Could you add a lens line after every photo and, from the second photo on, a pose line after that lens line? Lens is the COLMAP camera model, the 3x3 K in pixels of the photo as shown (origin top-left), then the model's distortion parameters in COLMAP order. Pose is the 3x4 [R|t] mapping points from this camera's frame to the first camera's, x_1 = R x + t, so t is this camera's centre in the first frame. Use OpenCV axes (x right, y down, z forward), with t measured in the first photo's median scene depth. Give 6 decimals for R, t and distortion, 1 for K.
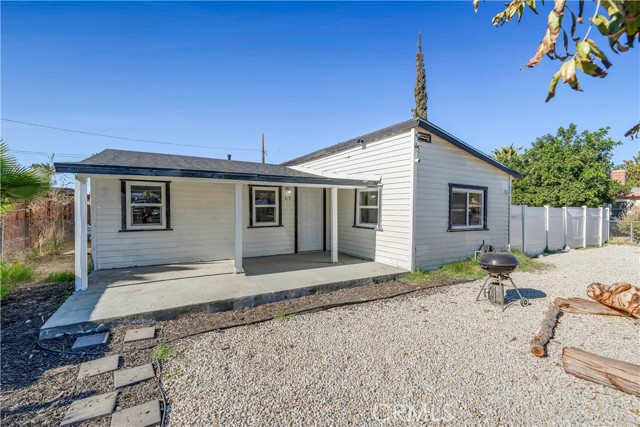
lens RADIAL K [[286.4, 0, 323.4], [0, 286.4, 212.5], [0, 0, 1]] dist [-0.011291, 0.000095]
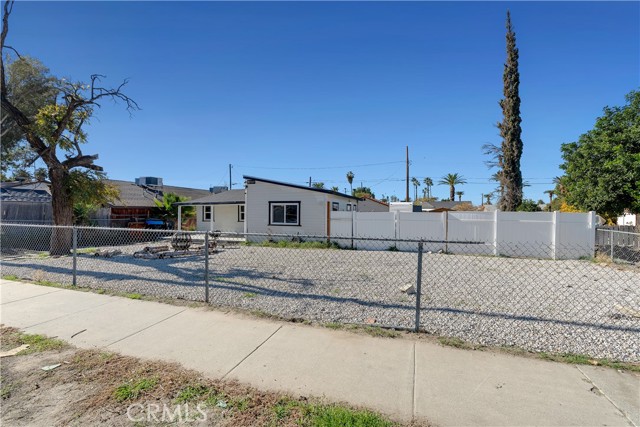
lens RADIAL K [[286.4, 0, 317.4], [0, 286.4, 213.2], [0, 0, 1]] dist [-0.011291, 0.000095]
pose [[0.629482, -0.000302, -0.777015, 2.138394], [-0.003309, 0.999990, -0.003070, -0.012363], [0.777008, 0.004504, 0.629474, -0.001058]]
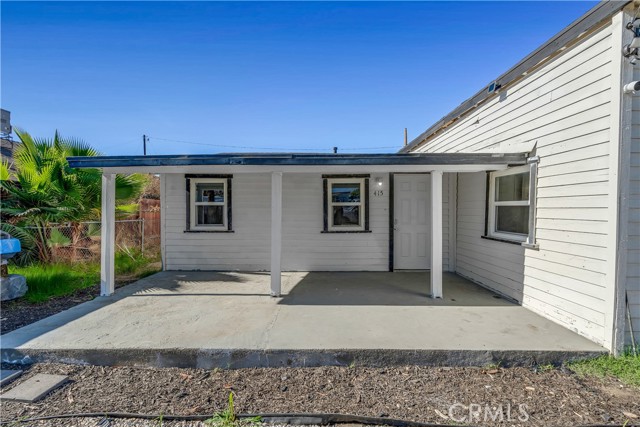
lens RADIAL K [[285.6, 0, 318.3], [0, 285.6, 212.5], [0, 0, 1]] dist [-0.005387, 0.000399]
pose [[0.849616, 0.002257, -0.527397, 0.138506], [-0.004846, 0.999982, -0.003527, 0.002270], [0.527379, 0.005553, 0.849612, 0.359291]]
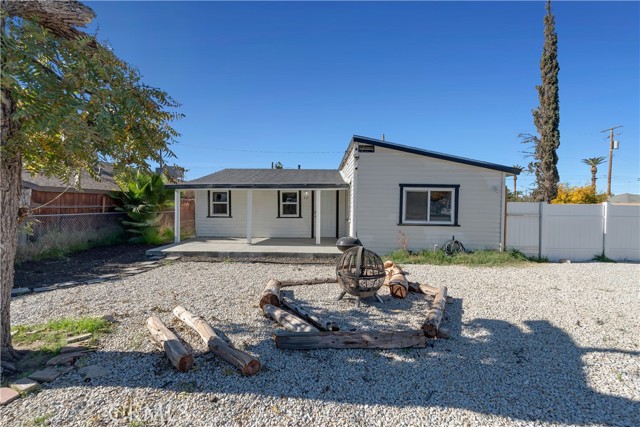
lens RADIAL K [[286.4, 0, 320.0], [0, 286.4, 214.7], [0, 0, 1]] dist [-0.011291, 0.000095]
pose [[0.844686, 0.020833, -0.534856, 0.762529], [-0.009048, 0.999655, 0.024649, -0.002273], [0.535185, -0.015981, 0.844584, -0.153826]]
